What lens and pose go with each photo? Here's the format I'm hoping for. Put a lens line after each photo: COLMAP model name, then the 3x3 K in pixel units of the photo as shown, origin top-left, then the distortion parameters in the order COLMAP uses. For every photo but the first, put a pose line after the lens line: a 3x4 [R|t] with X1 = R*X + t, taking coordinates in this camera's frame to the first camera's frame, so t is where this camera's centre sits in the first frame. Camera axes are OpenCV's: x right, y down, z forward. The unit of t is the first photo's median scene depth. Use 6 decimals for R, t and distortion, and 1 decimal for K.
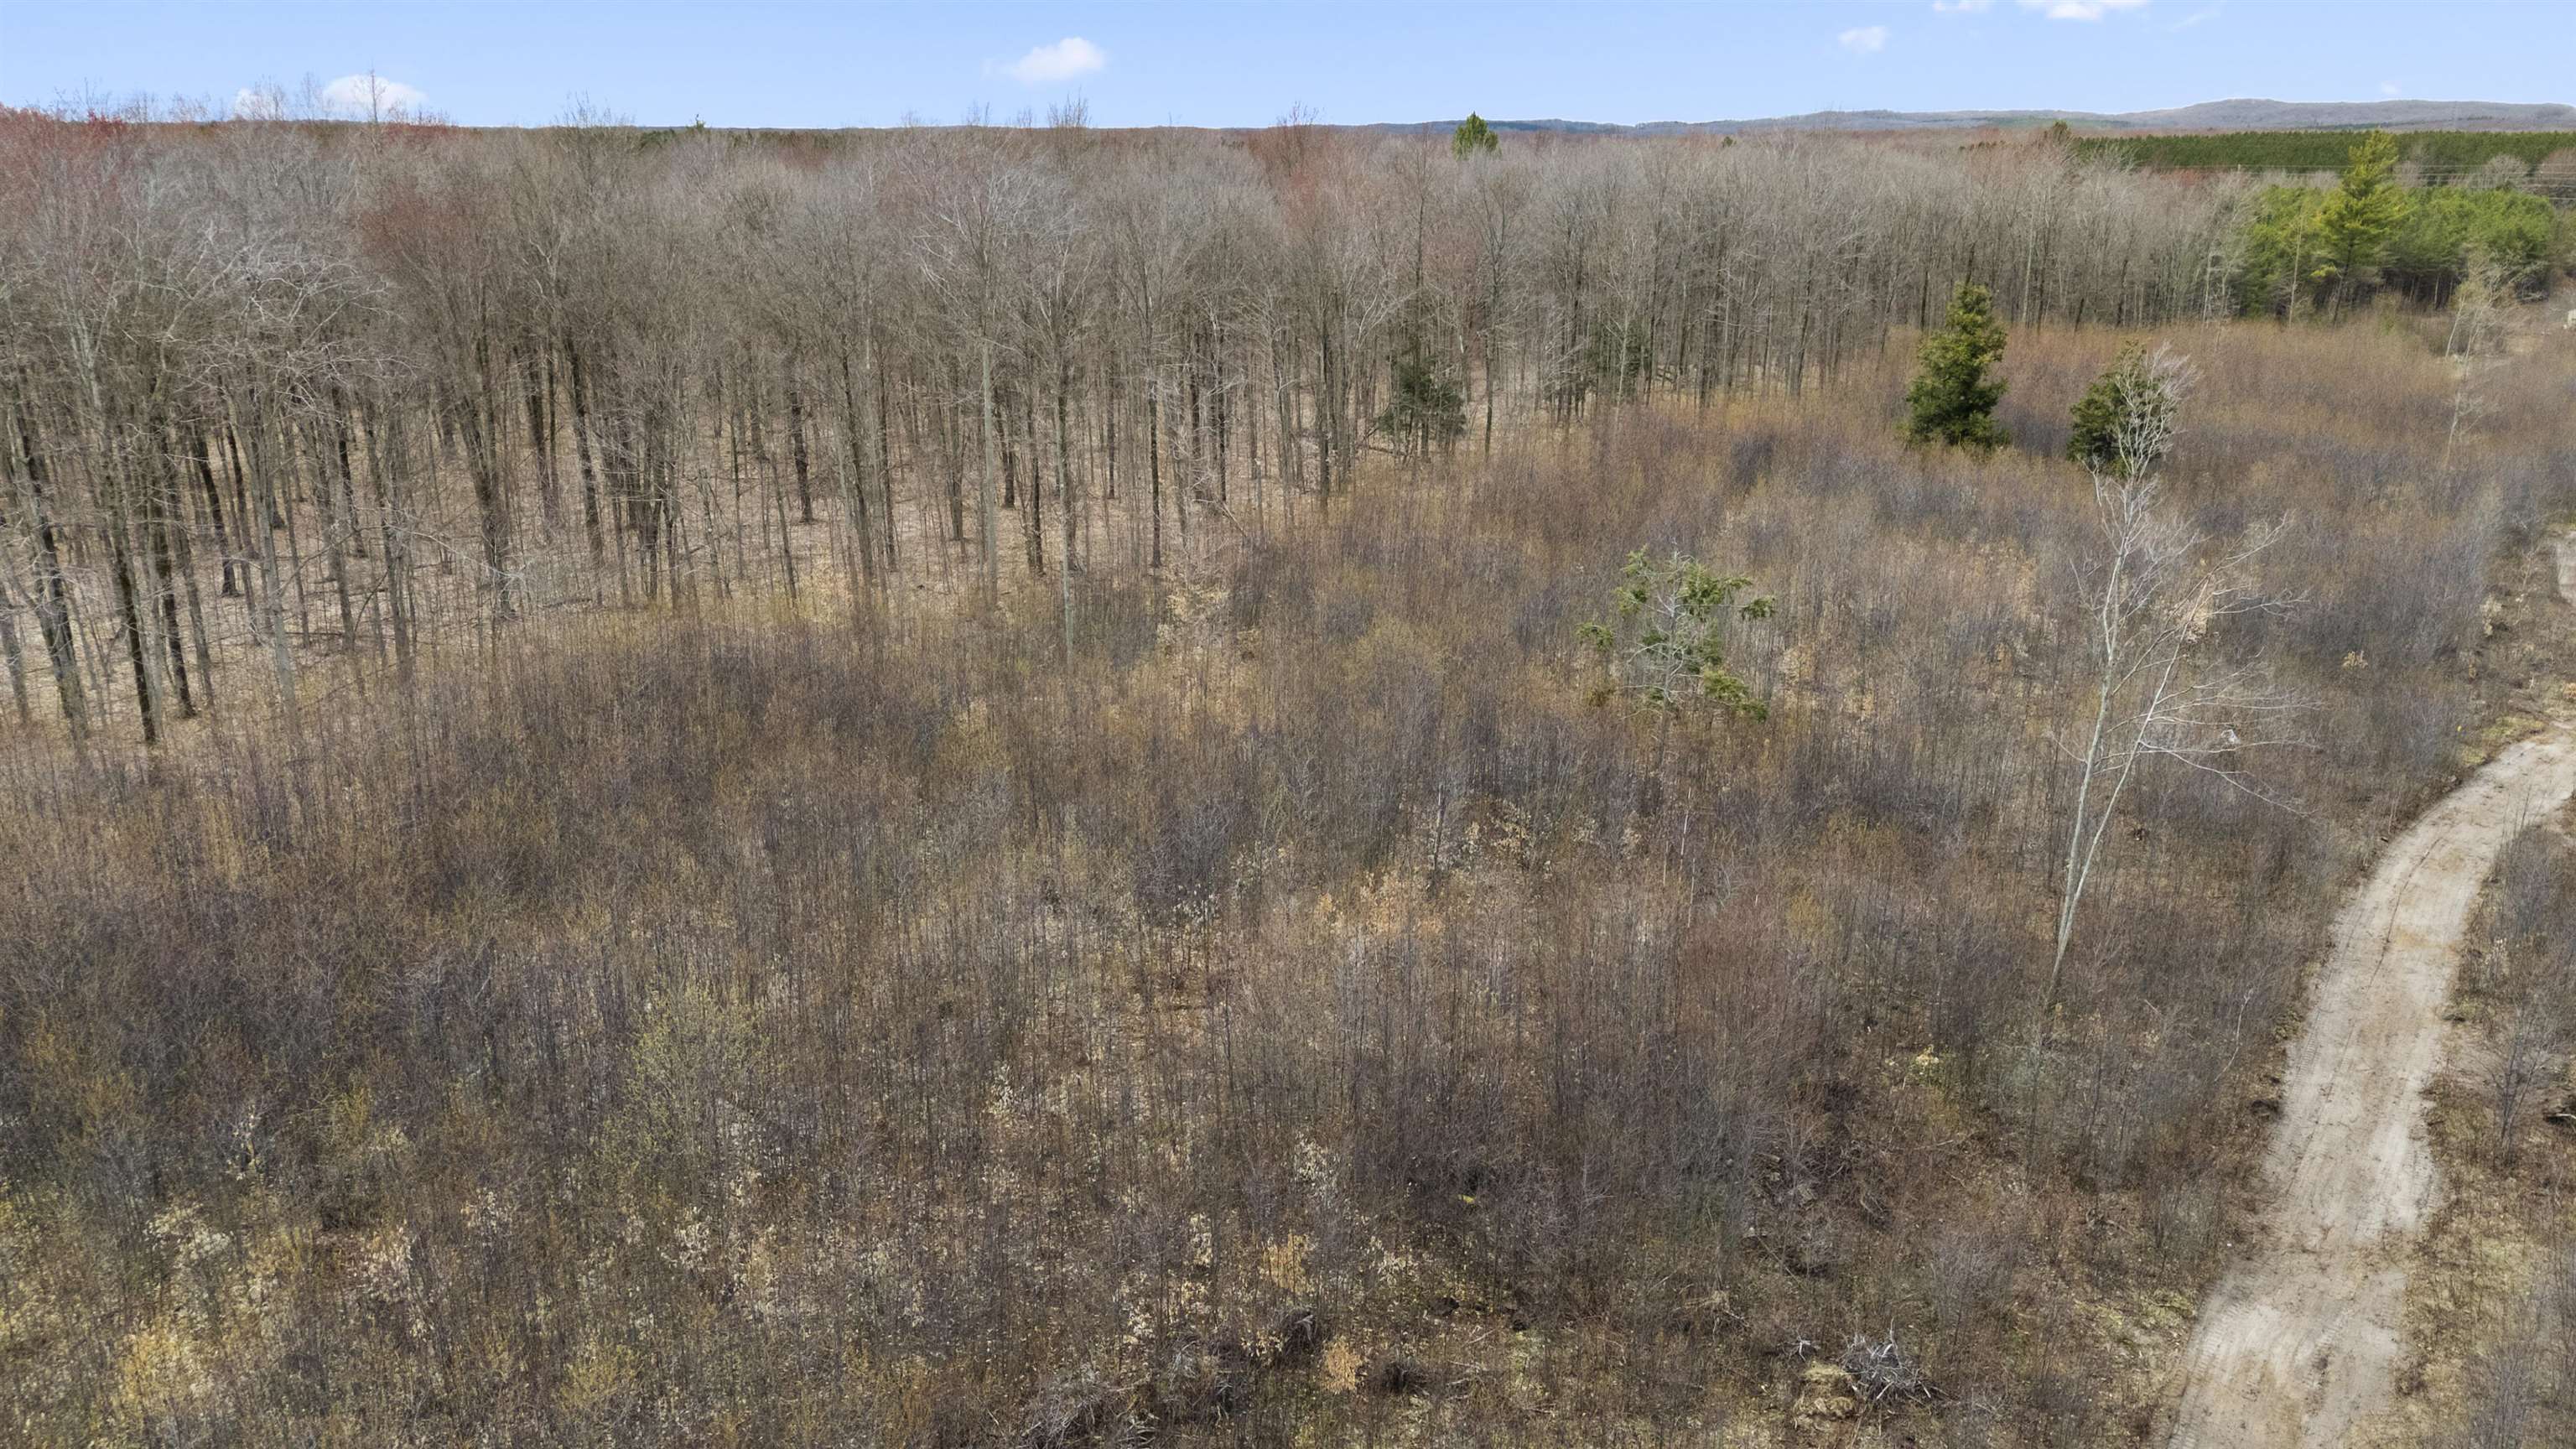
lens RADIAL K [[1879.9, 0, 1280.1], [0, 1879.9, 726.3], [0, 0, 1]] dist [0.054507, -0.042399]
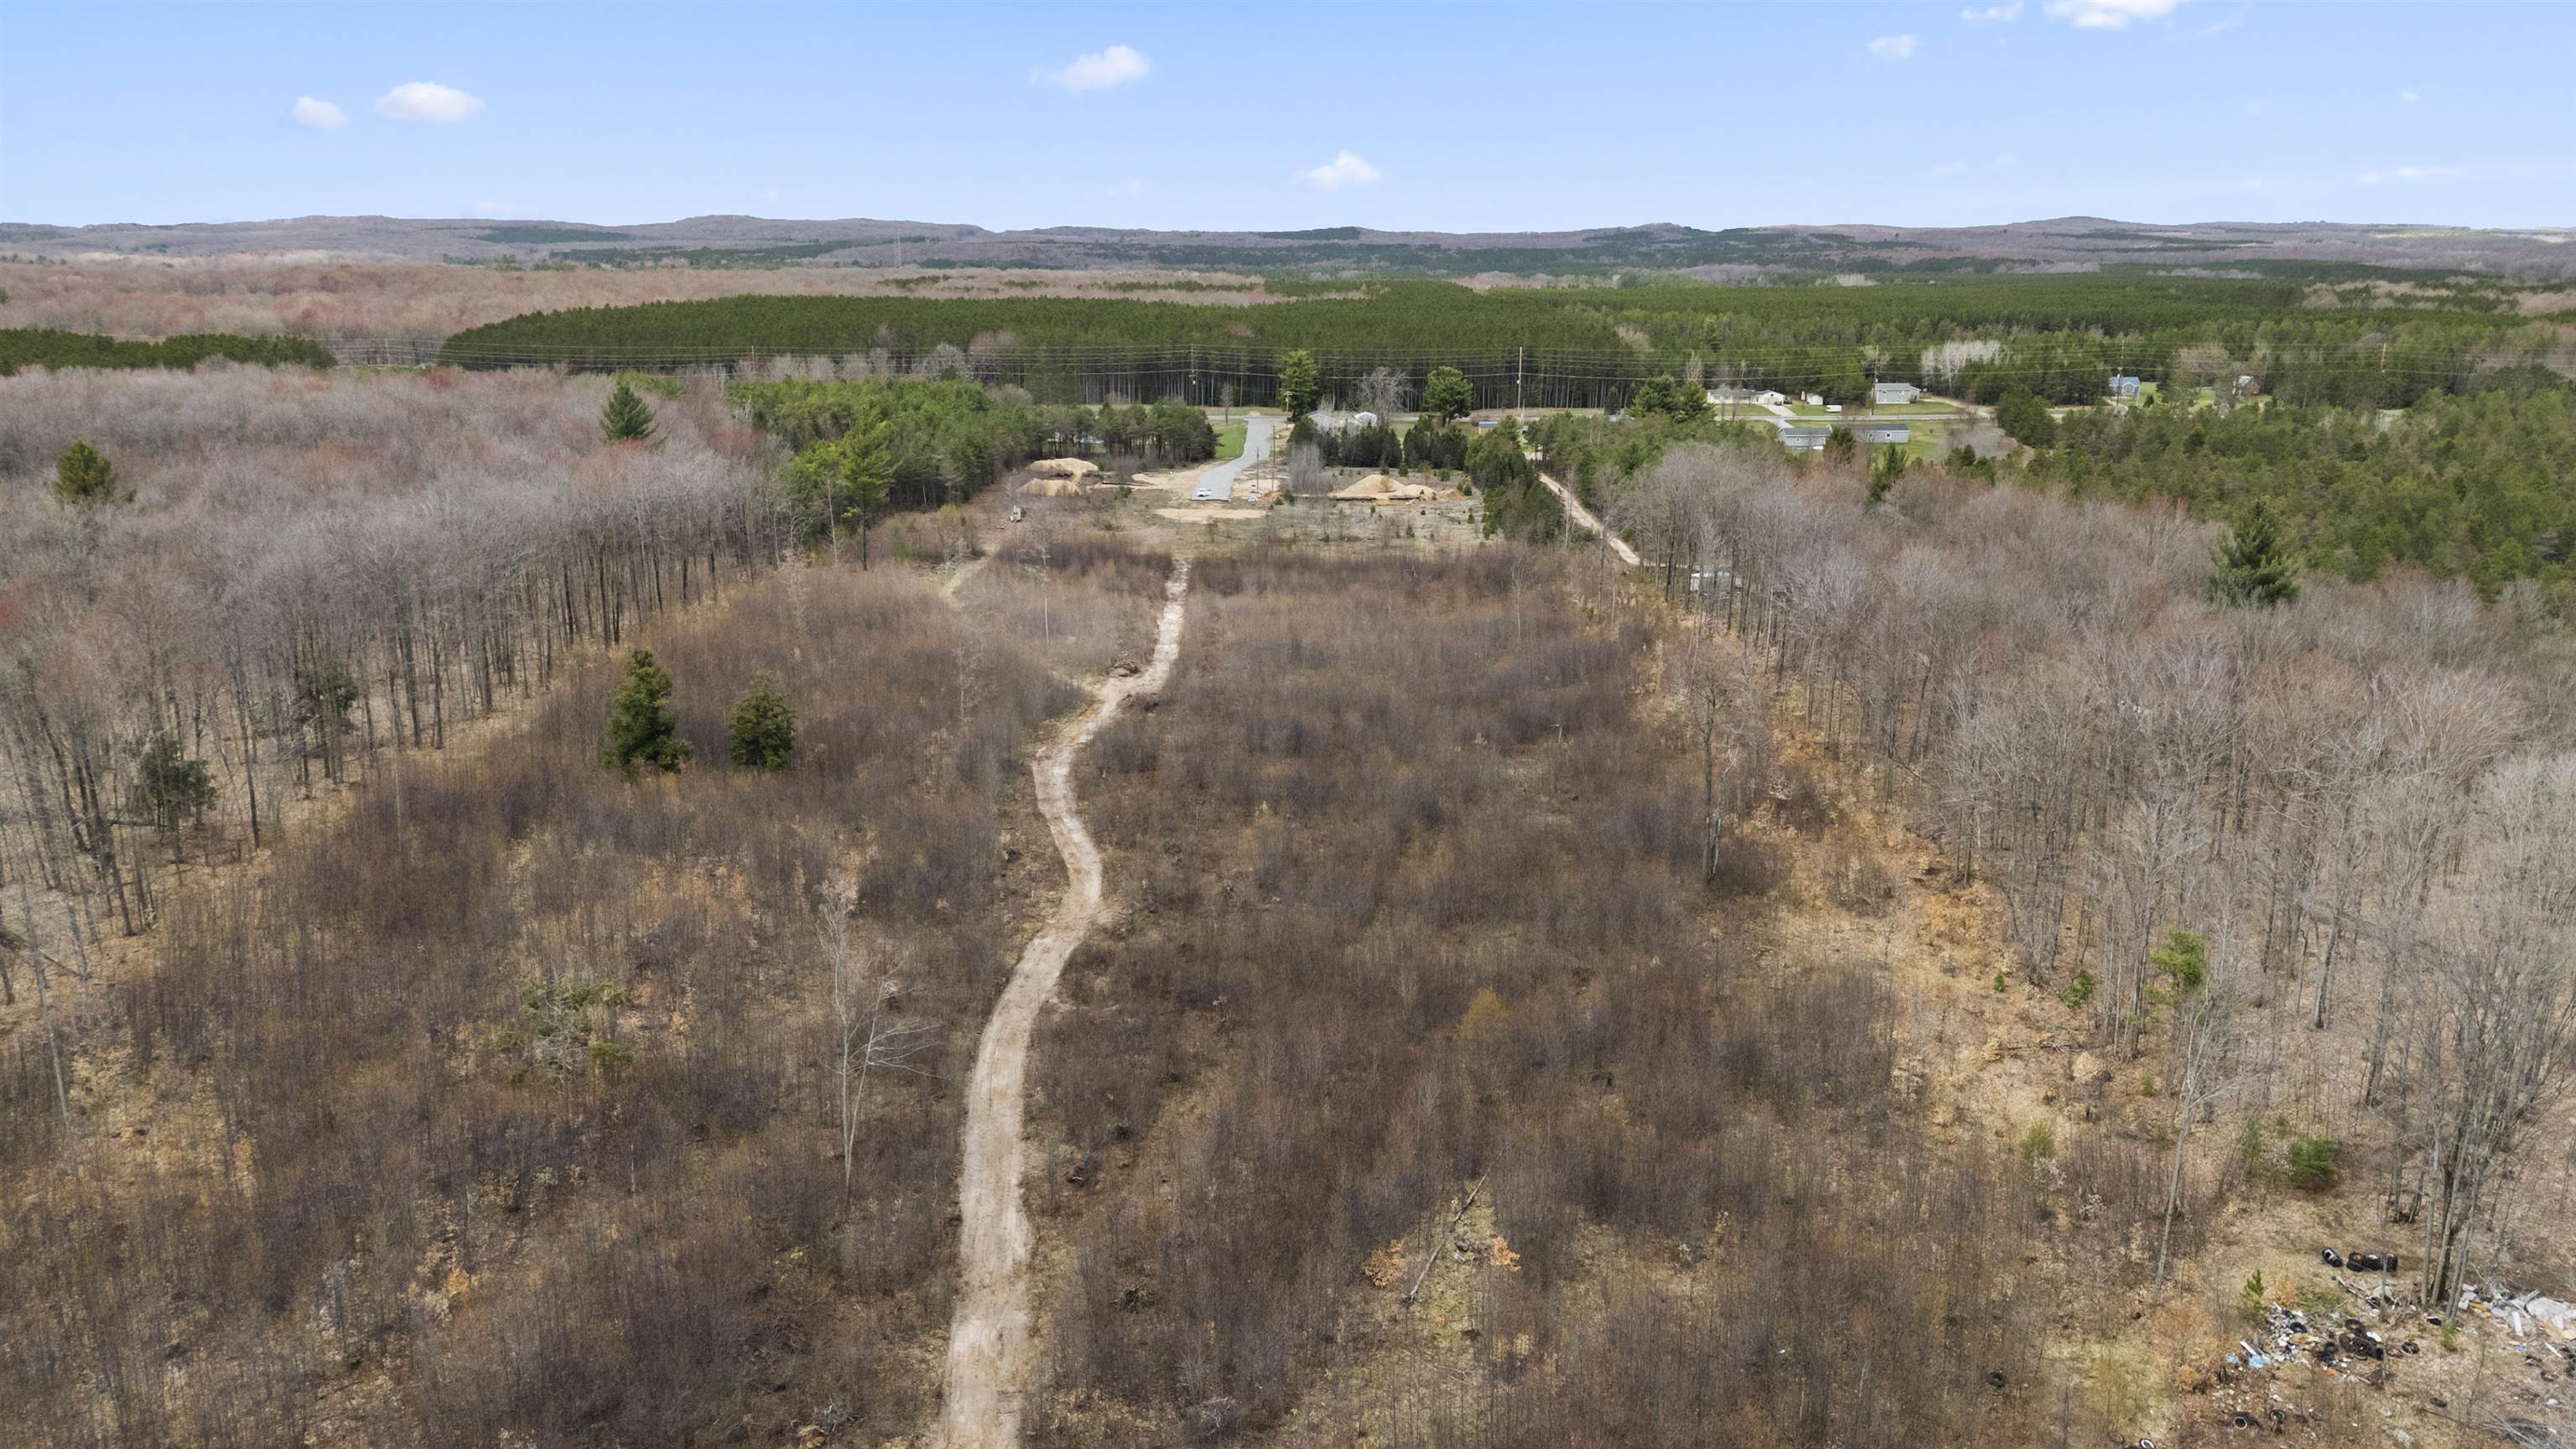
lens RADIAL K [[1879.9, 0, 1292.8], [0, 1879.9, 729.1], [0, 0, 1]] dist [0.054507, -0.042399]
pose [[0.746138, -0.167180, 0.644460, -0.283572], [0.196129, 0.980201, 0.027201, -0.198589], [-0.636248, 0.106102, 0.764154, -0.550066]]
